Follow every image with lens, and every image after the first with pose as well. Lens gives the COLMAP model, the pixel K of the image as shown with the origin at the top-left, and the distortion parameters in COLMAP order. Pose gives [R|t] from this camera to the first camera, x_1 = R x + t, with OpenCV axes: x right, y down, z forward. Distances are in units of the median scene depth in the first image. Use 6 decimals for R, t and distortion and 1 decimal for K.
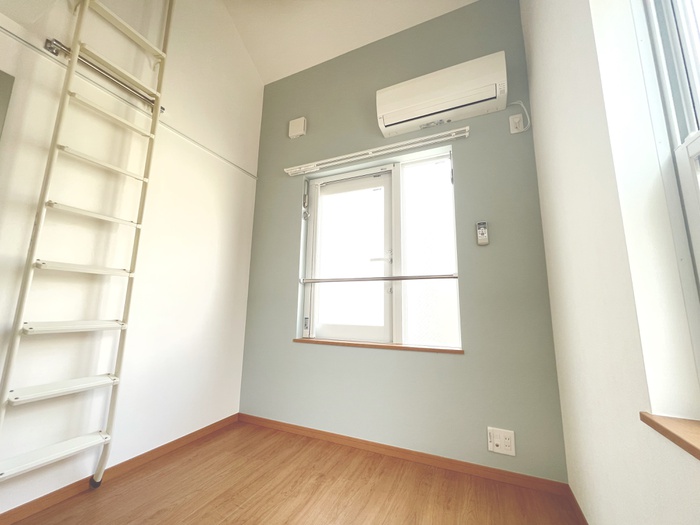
lens RADIAL K [[283.0, 0, 350.0], [0, 283.0, 262.5], [0, 0, 1]] dist [-0.001422, -0.000172]
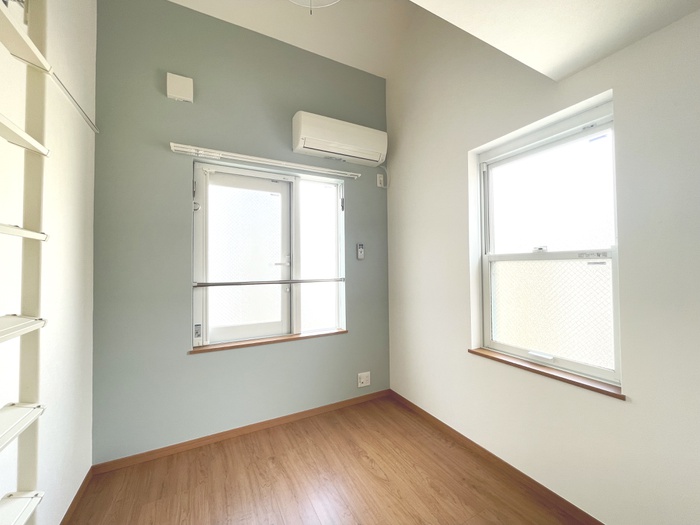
lens RADIAL K [[283.0, 0, 350.0], [0, 283.0, 262.5], [0, 0, 1]] dist [-0.001422, -0.000172]
pose [[0.609225, -0.008324, 0.792954, -0.649876], [-0.109138, 0.989549, 0.094239, -0.157154], [-0.785451, -0.143954, 0.601950, 0.121860]]
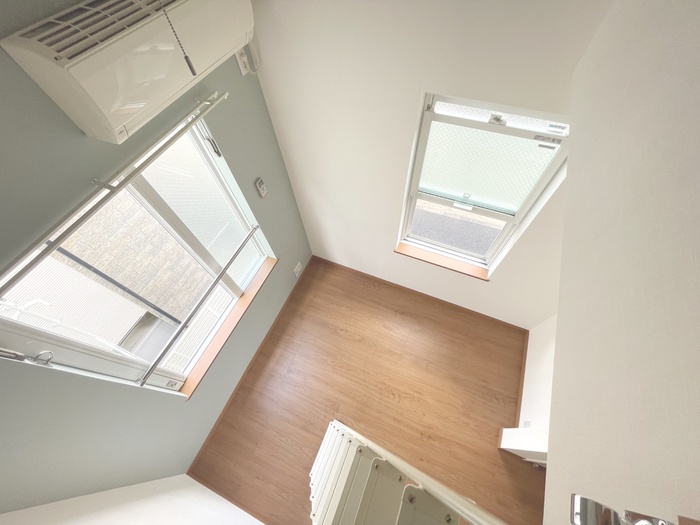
lens RADIAL K [[283.0, 0, 350.0], [0, 283.0, 262.5], [0, 0, 1]] dist [-0.001422, -0.000172]
pose [[-0.020289, -0.861312, 0.507671, -0.317056], [-0.108260, 0.506683, 0.855308, -0.831370], [-0.993916, -0.037608, -0.103526, 0.659837]]
